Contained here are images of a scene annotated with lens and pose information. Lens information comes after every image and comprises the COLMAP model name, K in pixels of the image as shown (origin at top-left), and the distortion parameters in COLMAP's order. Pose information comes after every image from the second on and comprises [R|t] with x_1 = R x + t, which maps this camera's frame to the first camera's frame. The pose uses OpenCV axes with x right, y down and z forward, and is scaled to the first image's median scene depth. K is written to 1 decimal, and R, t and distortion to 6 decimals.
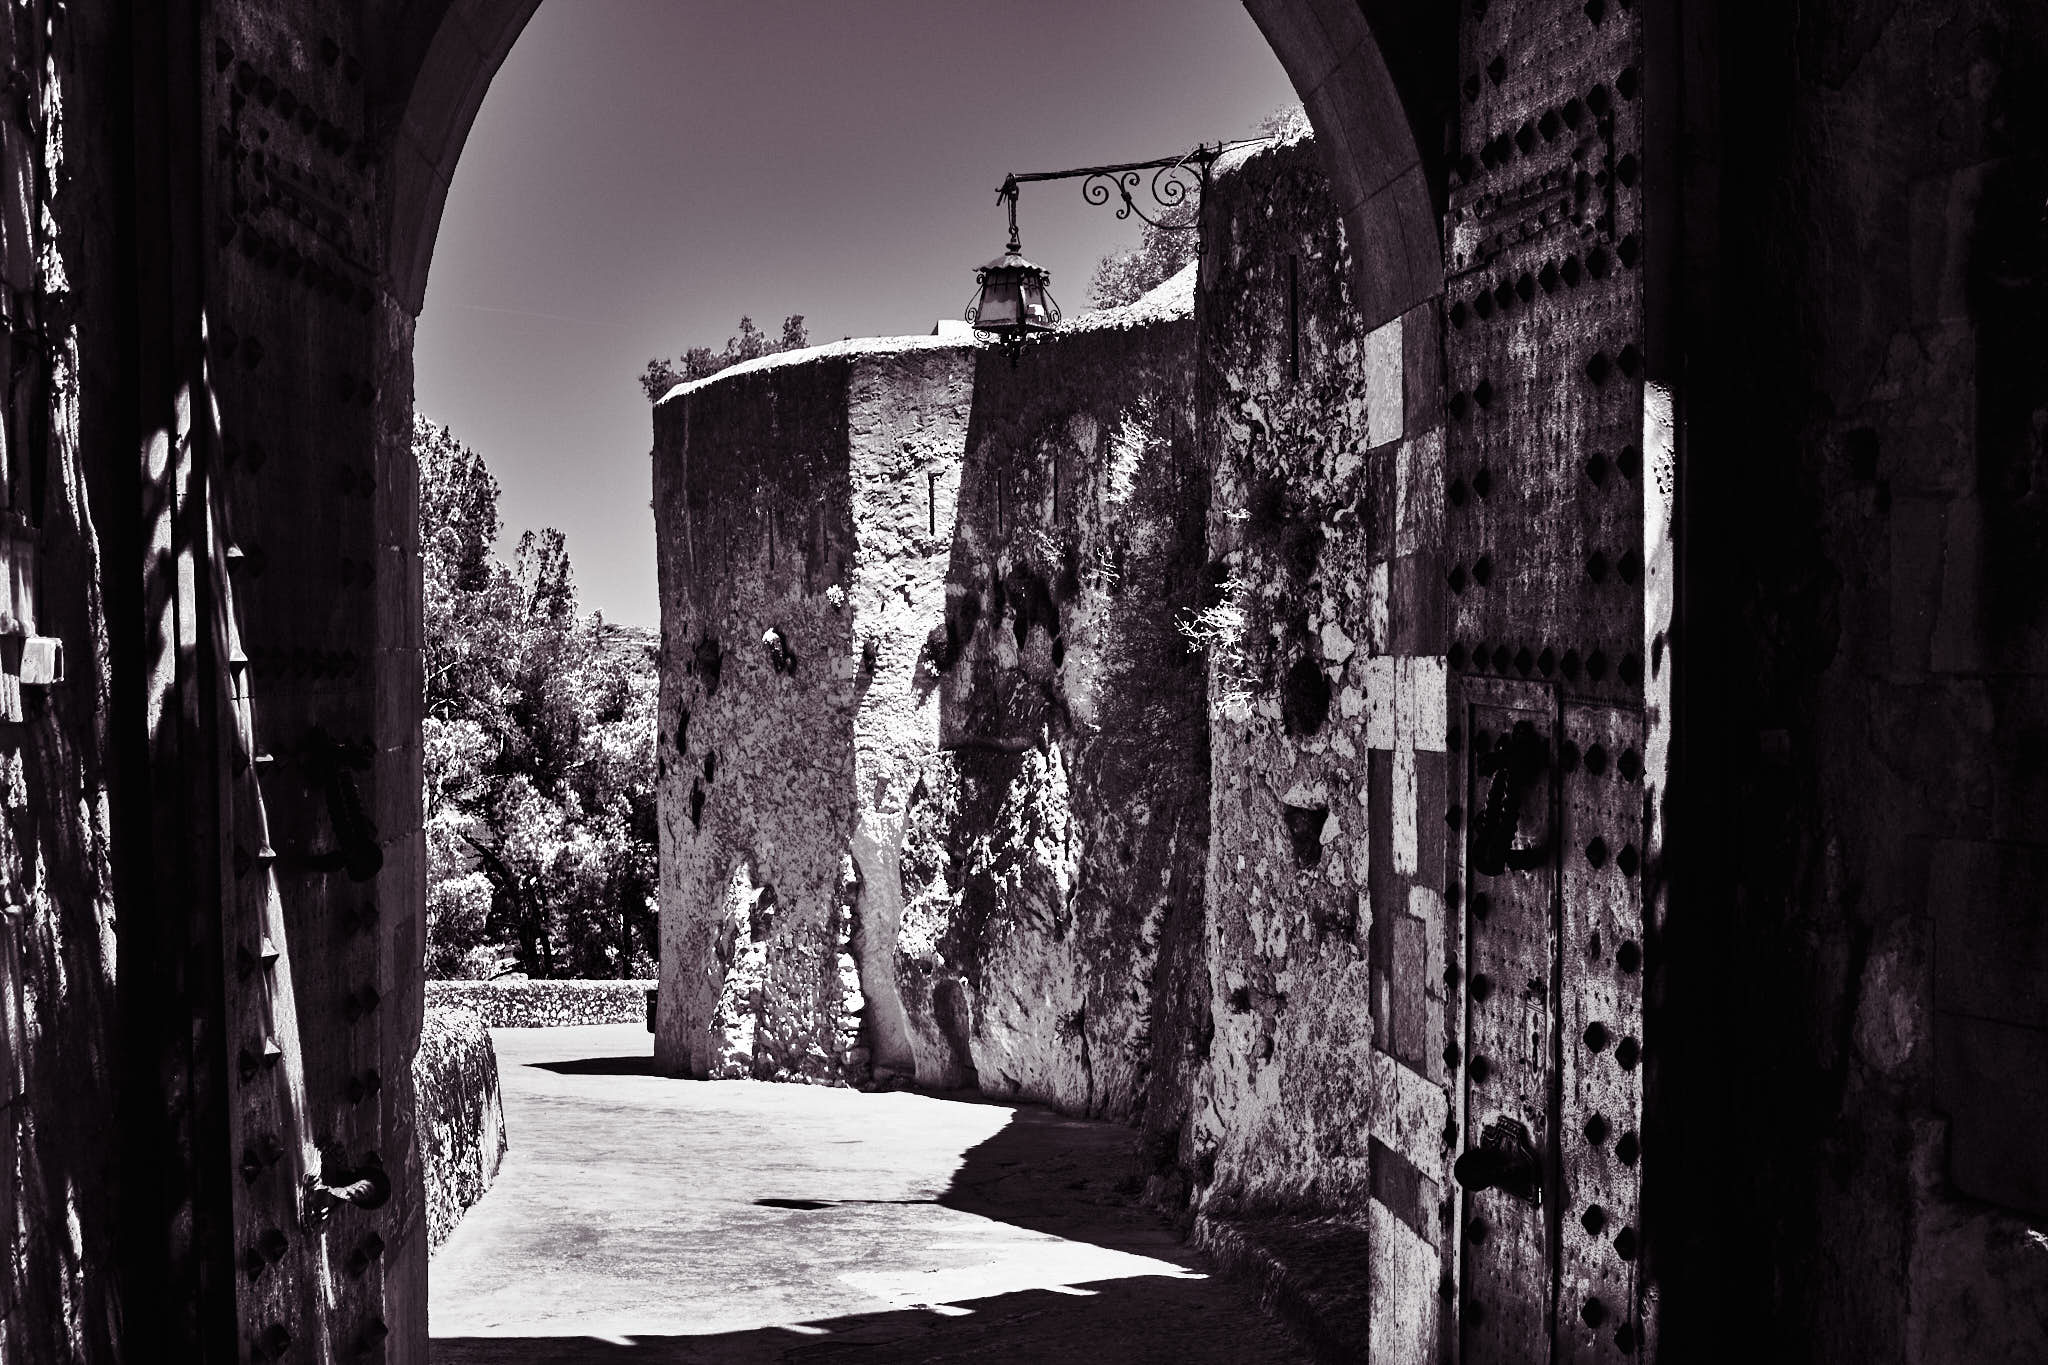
lens RADIAL K [[2962.7, 0, 1024.0], [0, 2962.7, 682.5], [0, 0, 1]] dist [-0.111603, 0.077023]
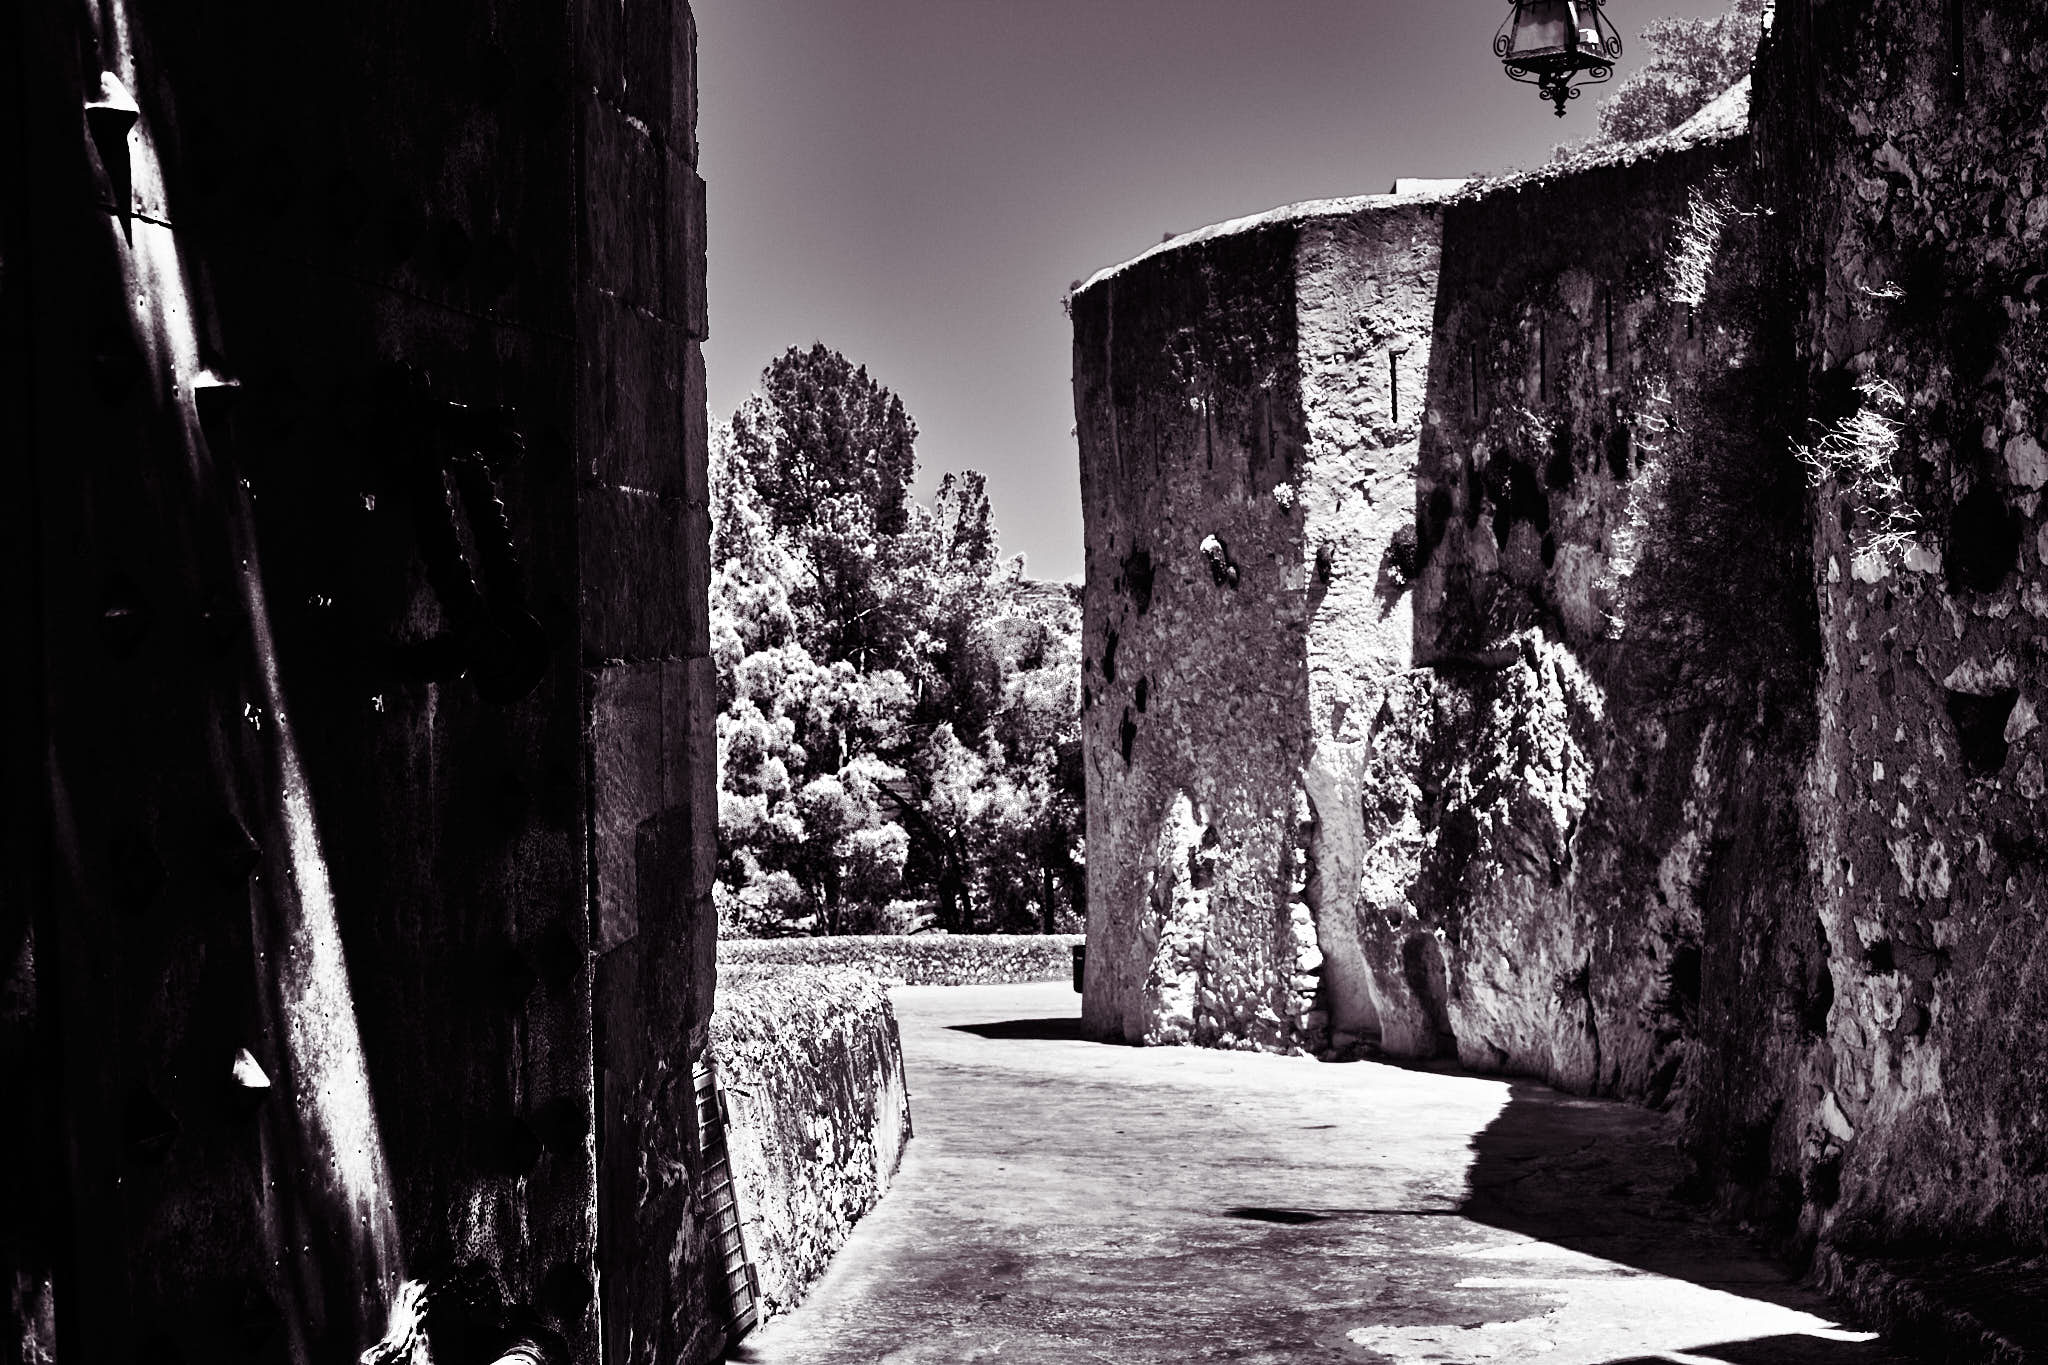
lens RADIAL K [[2962.7, 0, 1024.0], [0, 2962.7, 682.5], [0, 0, 1]] dist [-0.111603, 0.077023]
pose [[0.990103, -0.009778, -0.140002, -0.019786], [0.011858, 0.999831, 0.014034, 0.014427], [0.139841, -0.015555, 0.990052, 0.136111]]
